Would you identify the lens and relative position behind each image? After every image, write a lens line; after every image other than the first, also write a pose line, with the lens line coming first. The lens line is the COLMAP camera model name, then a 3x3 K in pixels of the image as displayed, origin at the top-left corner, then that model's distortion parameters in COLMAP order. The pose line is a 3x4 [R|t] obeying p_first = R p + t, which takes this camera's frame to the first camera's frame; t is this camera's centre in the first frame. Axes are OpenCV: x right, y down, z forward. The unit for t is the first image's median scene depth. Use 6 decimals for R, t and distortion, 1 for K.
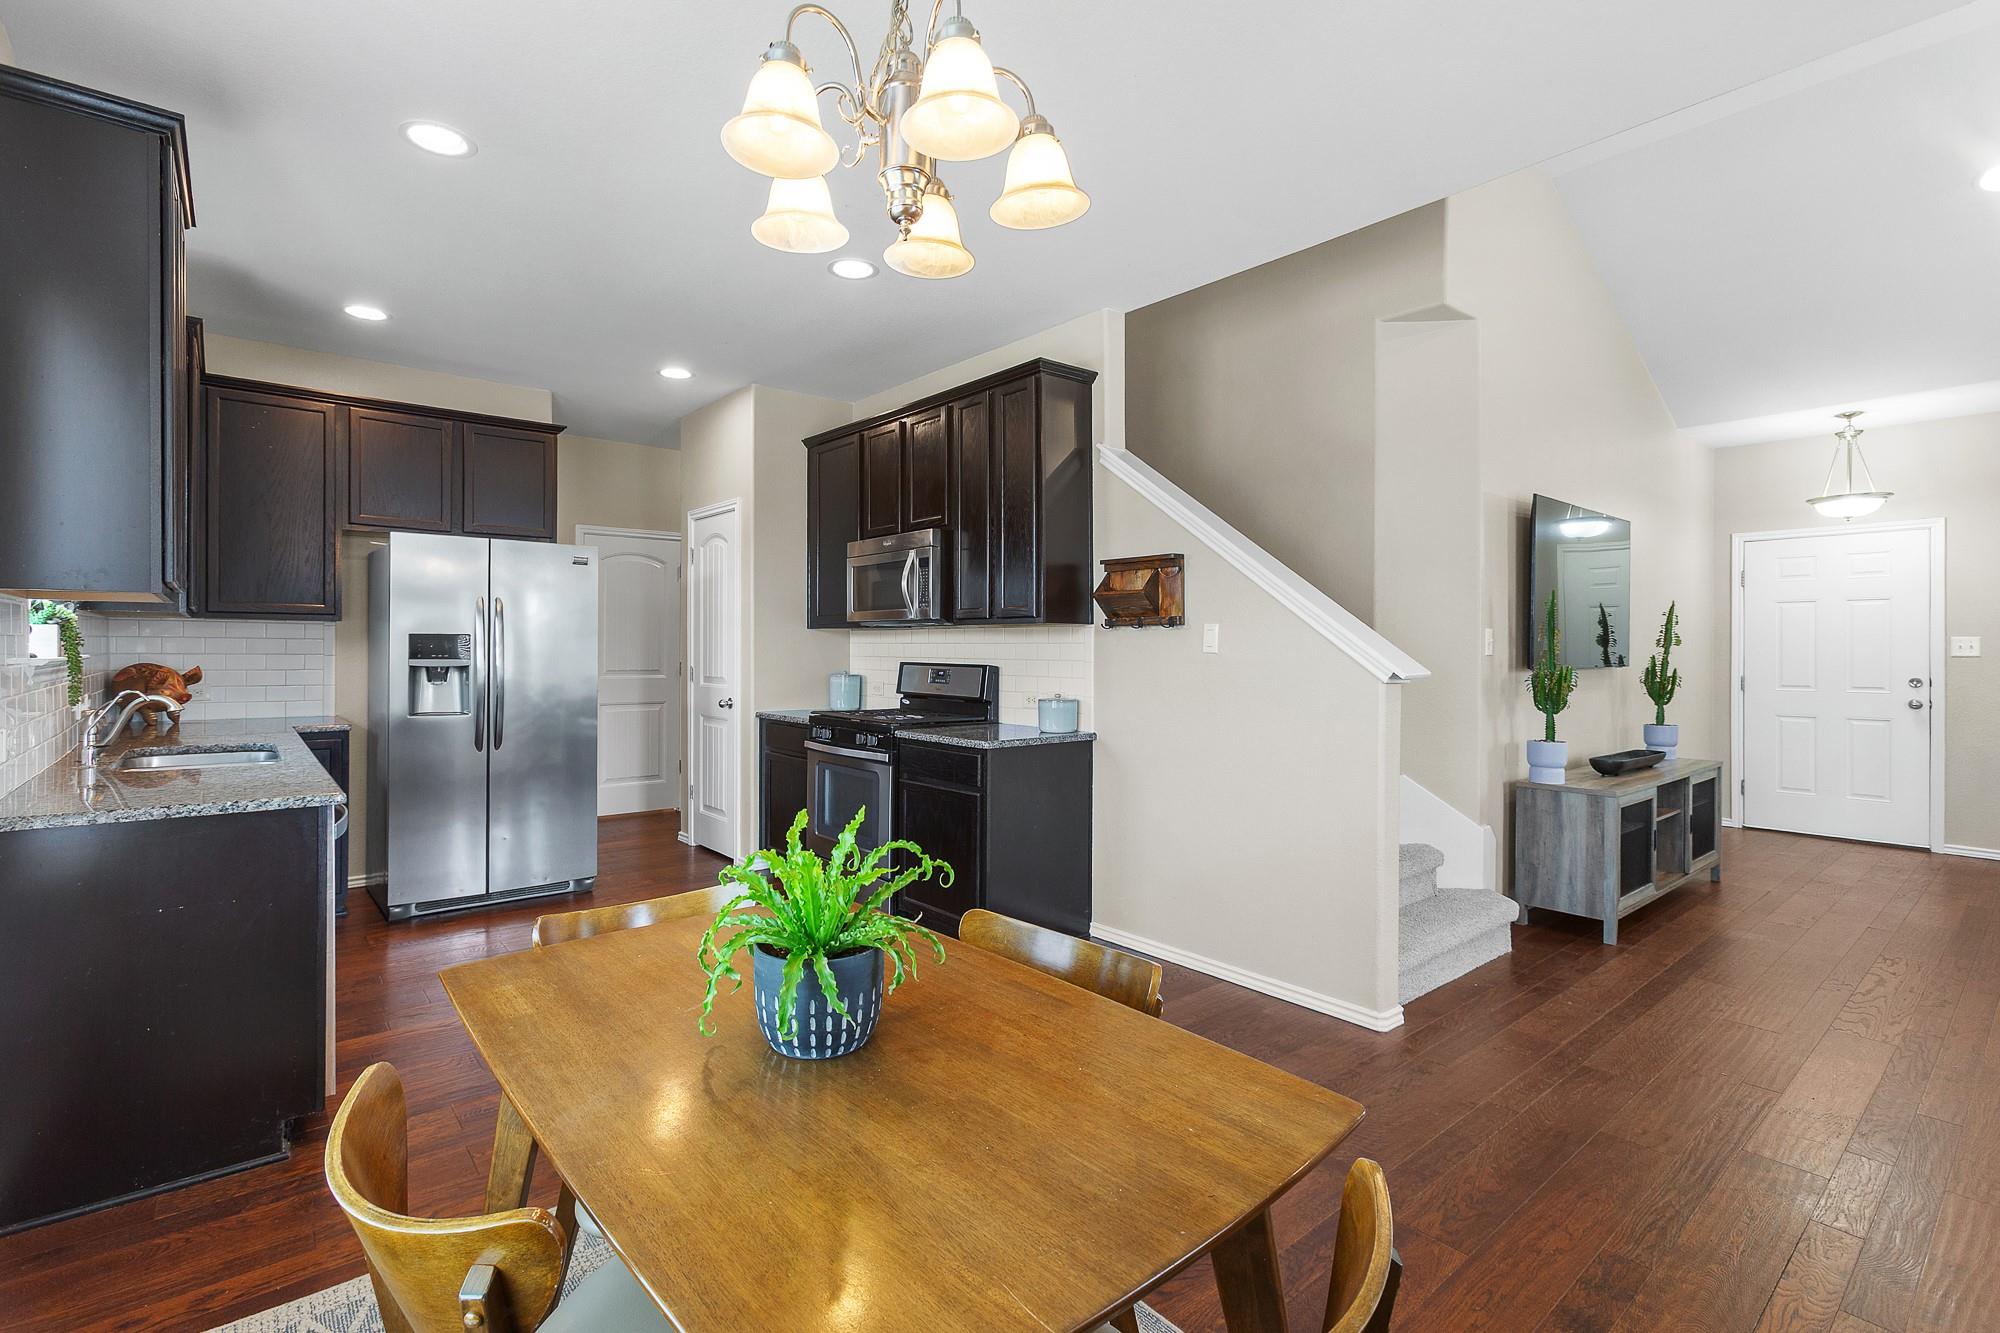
lens RADIAL K [[921.6, 0, 977.3], [0, 921.6, 663.1], [0, 0, 1]] dist [-0.001227, 0.021499]
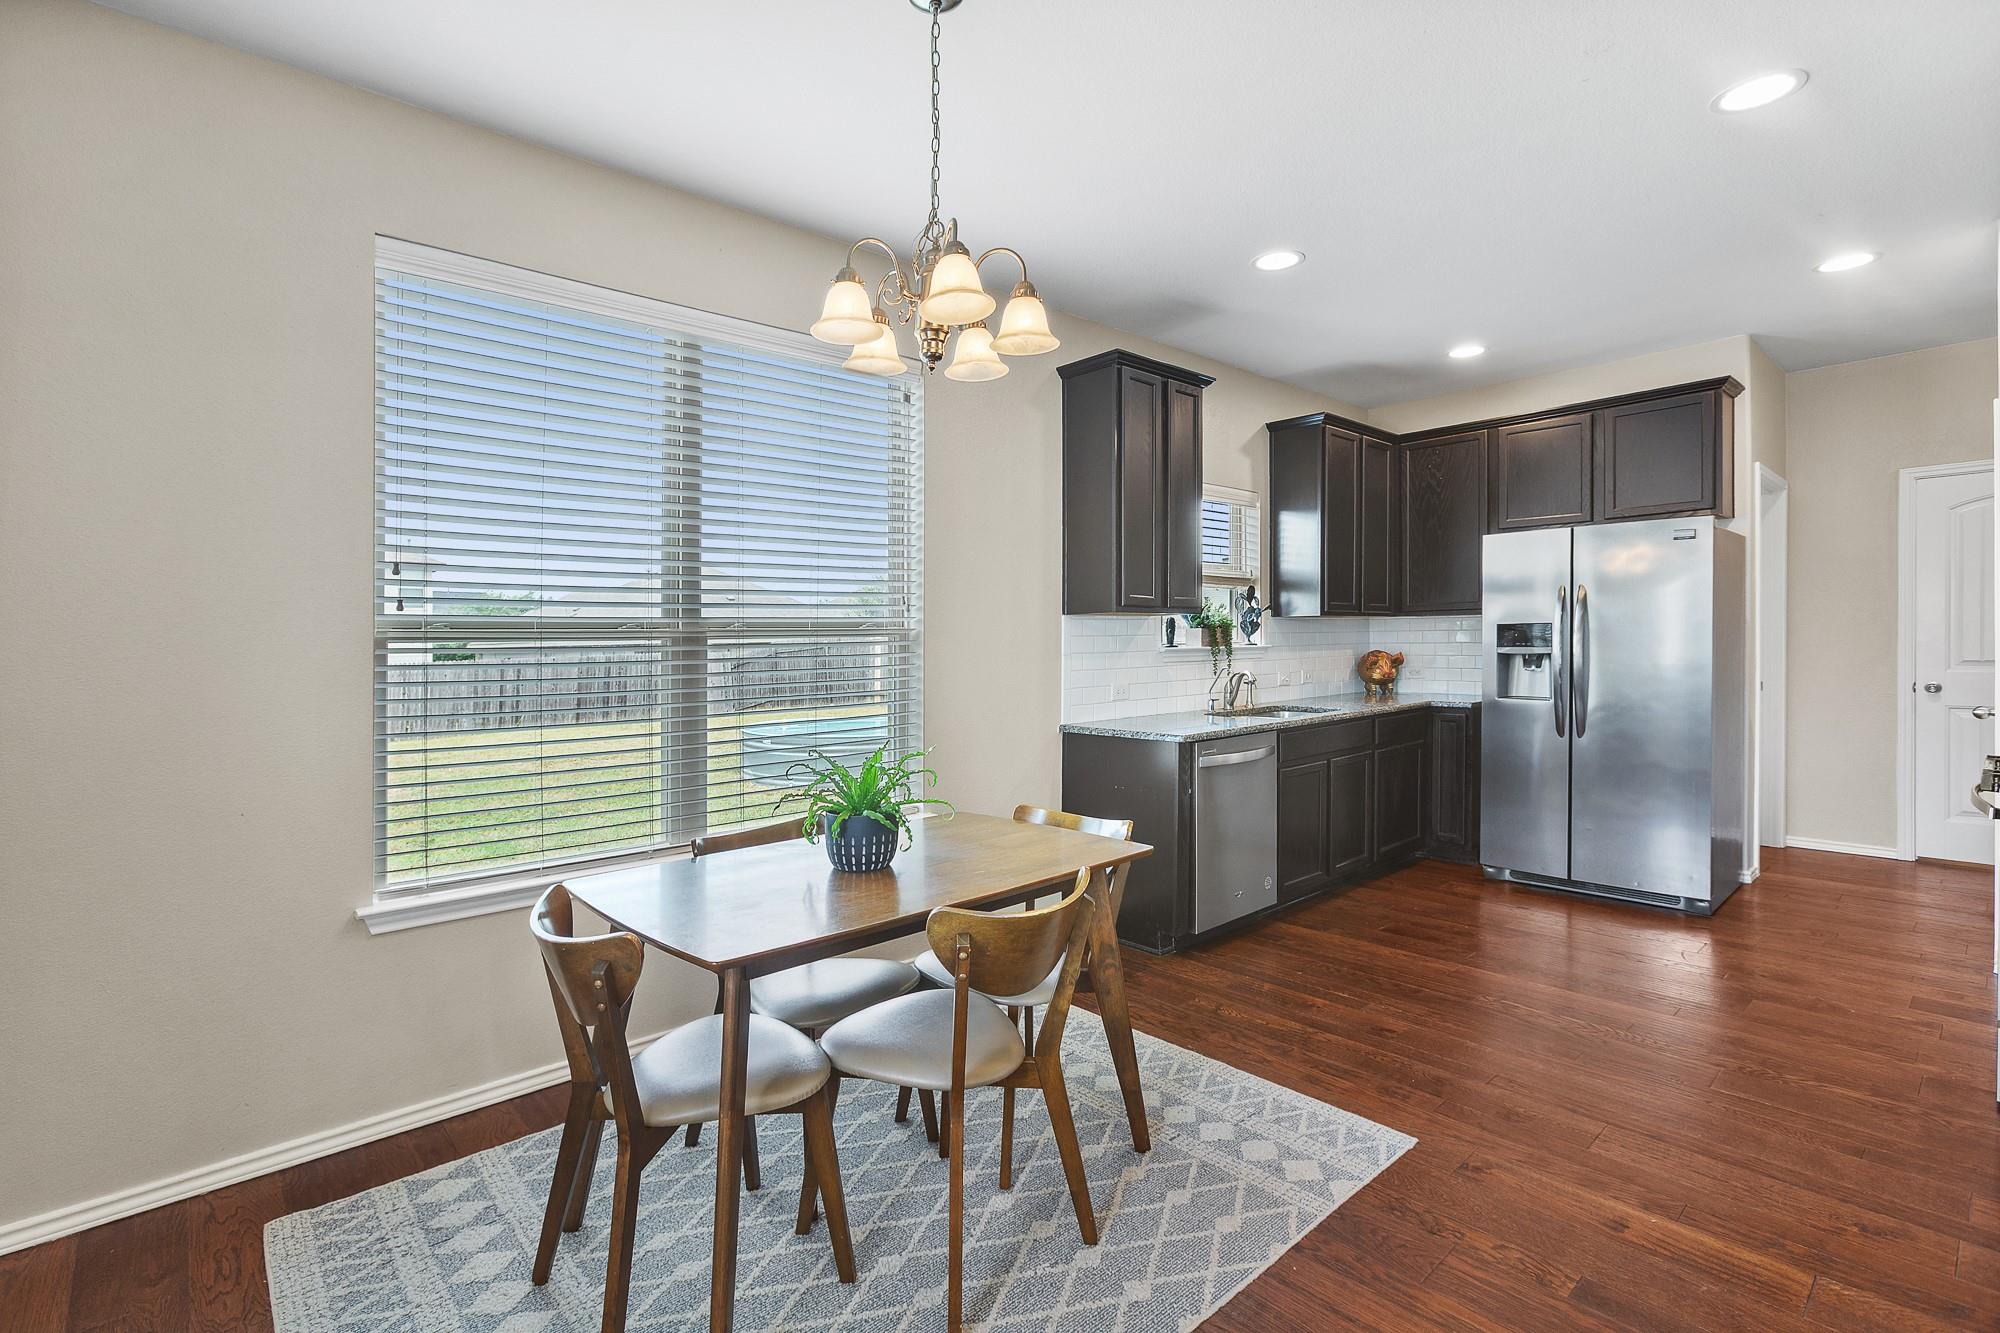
lens RADIAL K [[921.6, 0, 977.3], [0, 921.6, 663.1], [0, 0, 1]] dist [-0.001227, 0.021499]
pose [[0.035337, 0.020931, -0.999156, 0.450390], [-0.003147, 0.999778, 0.020833, -0.005564], [0.999370, 0.002409, 0.035395, 0.317403]]
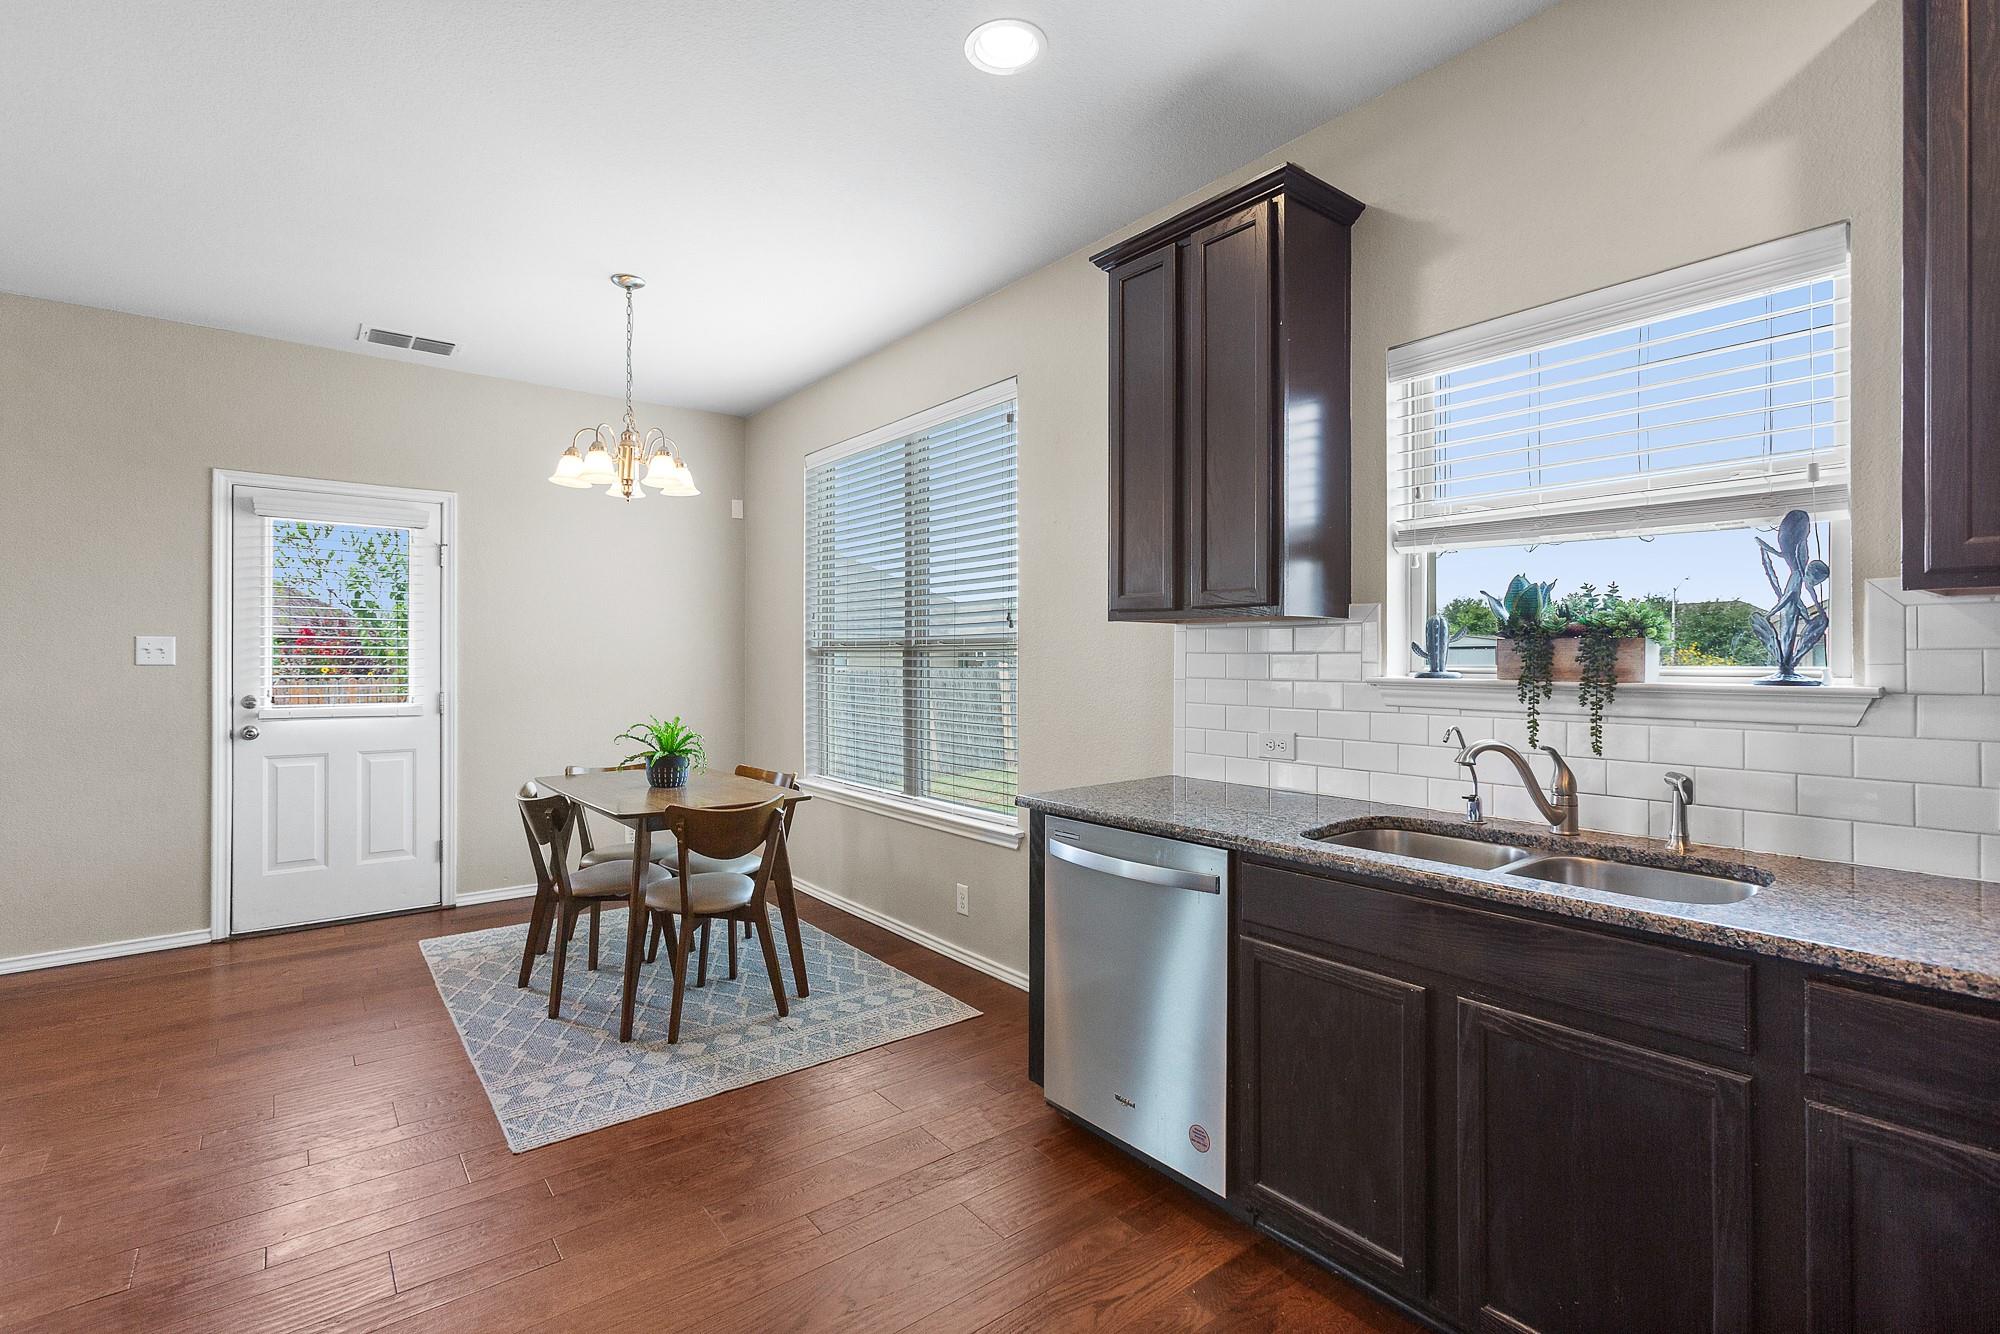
lens RADIAL K [[913.7, 0, 952.0], [0, 913.7, 659.5], [0, 0, 1]] dist [-0.000330, -0.000175]
pose [[-0.998849, -0.004020, 0.047796, -0.349562], [-0.002857, 0.999699, 0.024379, -0.024262], [-0.047880, 0.024215, -0.998560, 1.108117]]
